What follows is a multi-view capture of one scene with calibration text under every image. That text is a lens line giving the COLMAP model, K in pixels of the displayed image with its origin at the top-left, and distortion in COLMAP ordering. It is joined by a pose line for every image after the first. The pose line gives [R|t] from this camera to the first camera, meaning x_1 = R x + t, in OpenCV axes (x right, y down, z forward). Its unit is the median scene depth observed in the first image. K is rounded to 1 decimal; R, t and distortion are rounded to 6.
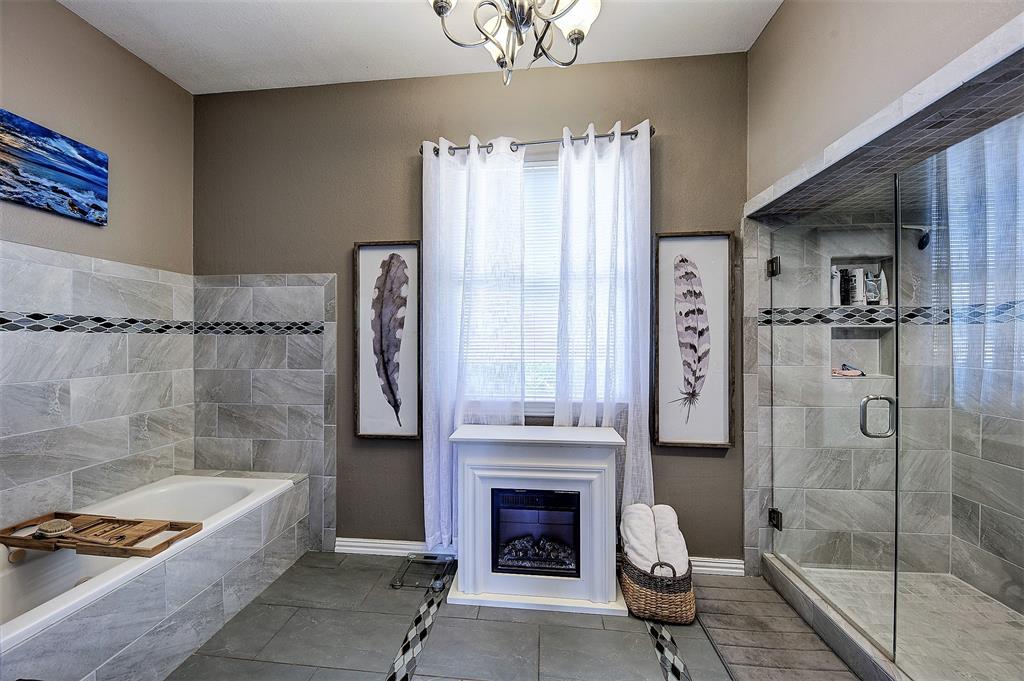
lens RADIAL K [[358.3, 0, 507.5], [0, 358.3, 340.5], [0, 0, 1]] dist [0.000521, 0.000014]
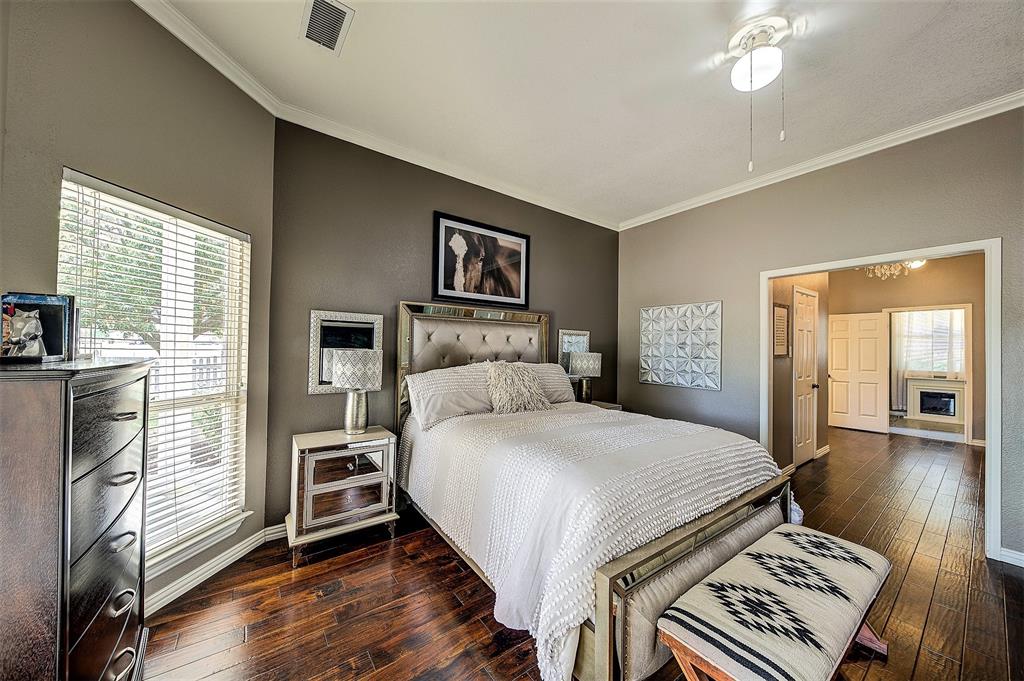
lens RADIAL K [[344.6, 0, 515.1], [0, 344.6, 355.4], [0, 0, 1]] dist [-0.000488, -0.000077]
pose [[0.660810, 0.005765, -0.750531, -0.137418], [-0.003966, 0.999983, 0.004189, 0.018380], [0.750543, 0.000208, 0.660822, -4.428516]]
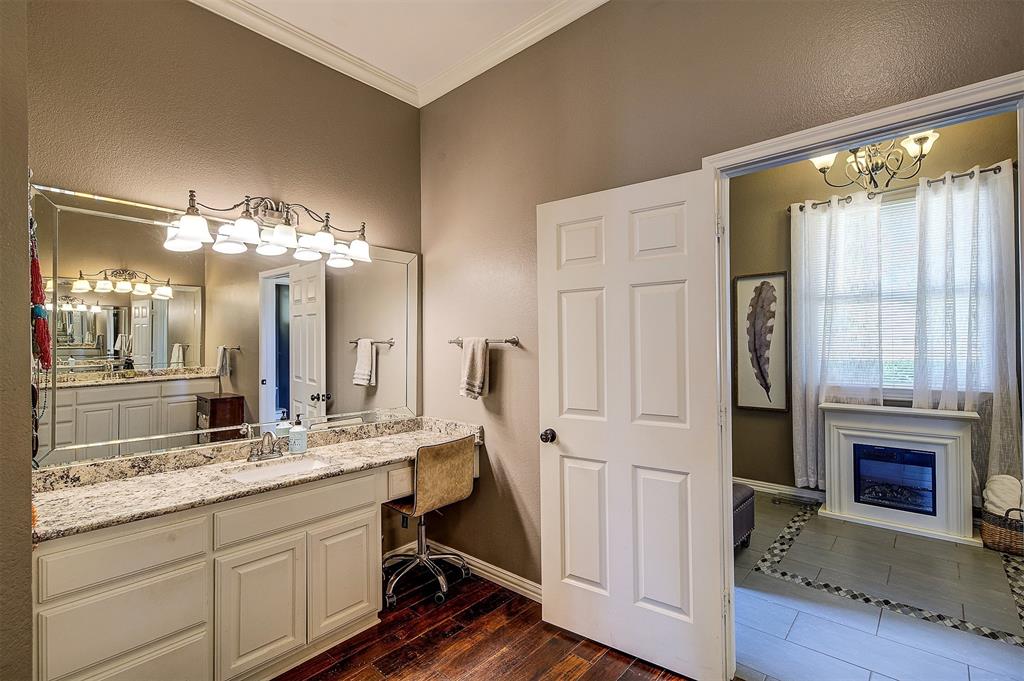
lens RADIAL K [[465.3, 0, 511.5], [0, 465.3, 345.5], [0, 0, 1]] dist [0.020242, -0.008563]
pose [[0.807527, -0.006145, -0.589799, -0.035872], [0.011860, 0.999913, 0.005822, -0.009587], [0.589712, -0.011697, 0.807529, -1.227703]]
